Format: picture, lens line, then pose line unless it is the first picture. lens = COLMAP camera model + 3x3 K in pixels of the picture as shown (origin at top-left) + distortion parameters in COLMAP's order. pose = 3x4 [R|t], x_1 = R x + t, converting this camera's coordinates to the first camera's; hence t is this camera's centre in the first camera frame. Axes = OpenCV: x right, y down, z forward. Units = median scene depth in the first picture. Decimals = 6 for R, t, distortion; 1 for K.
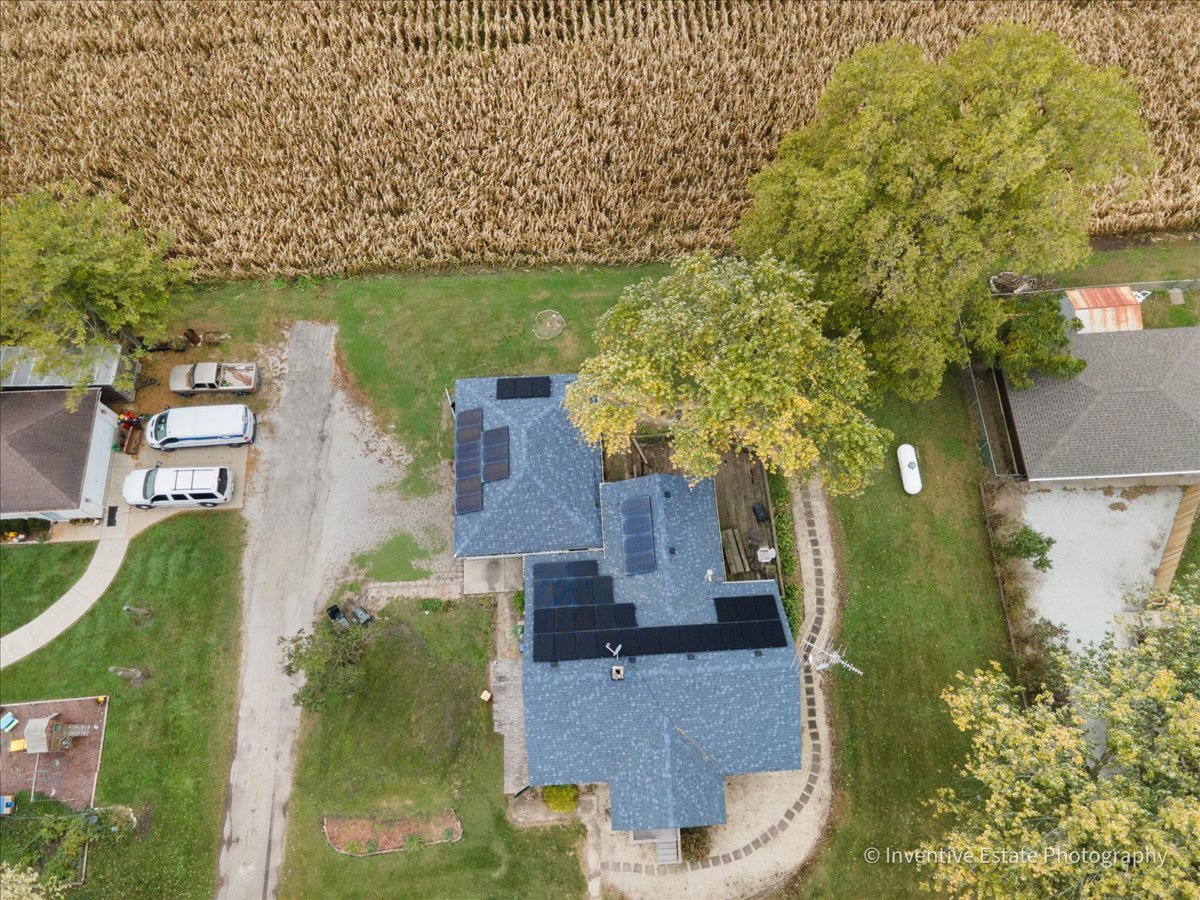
lens RADIAL K [[846.9, 0, 600.0], [0, 846.9, 450.0], [0, 0, 1]] dist [0.004571, 0.000269]
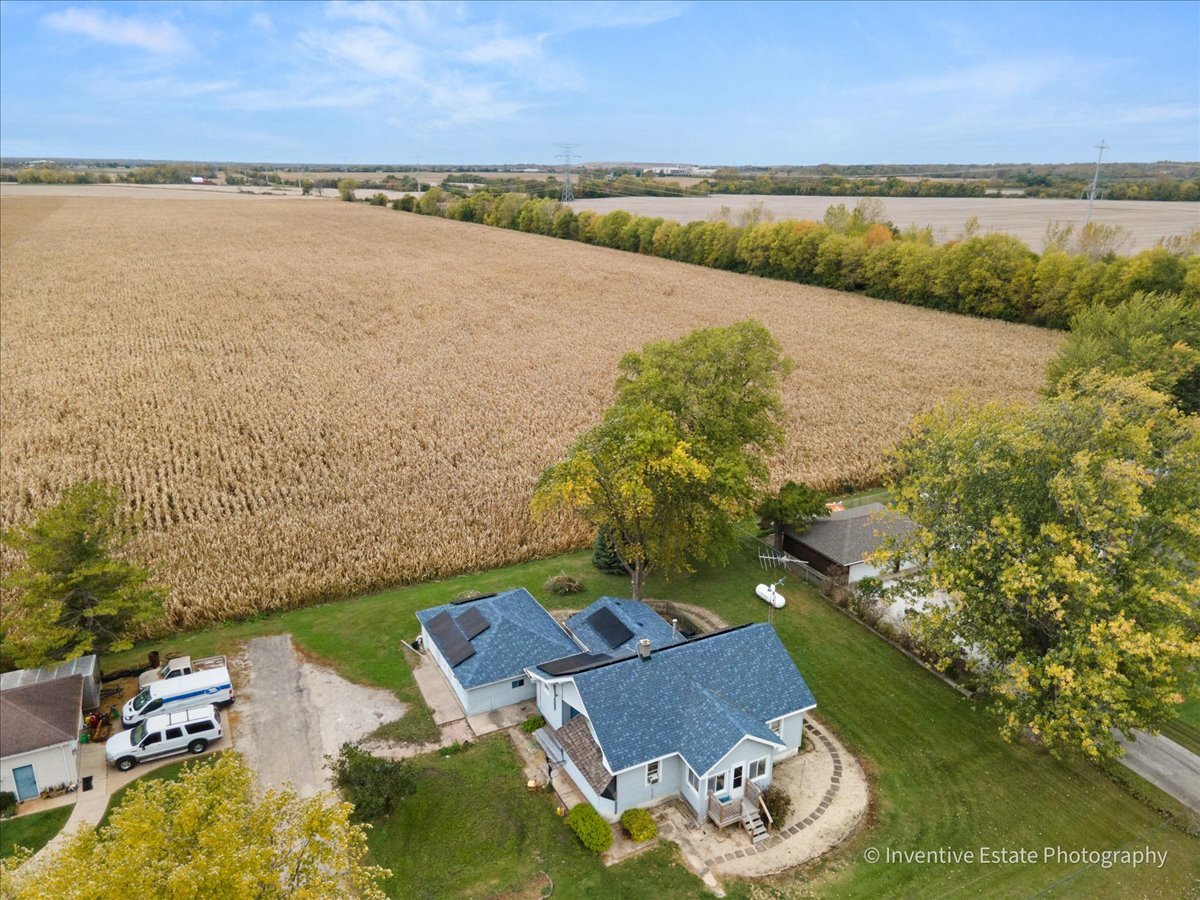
lens RADIAL K [[846.9, 0, 600.0], [0, 846.9, 450.0], [0, 0, 1]] dist [0.004571, 0.000269]
pose [[0.916493, -0.121396, 0.381186, -0.373684], [0.369178, 0.623698, -0.688991, 0.721708], [-0.154104, 0.772181, 0.616431, 0.042515]]
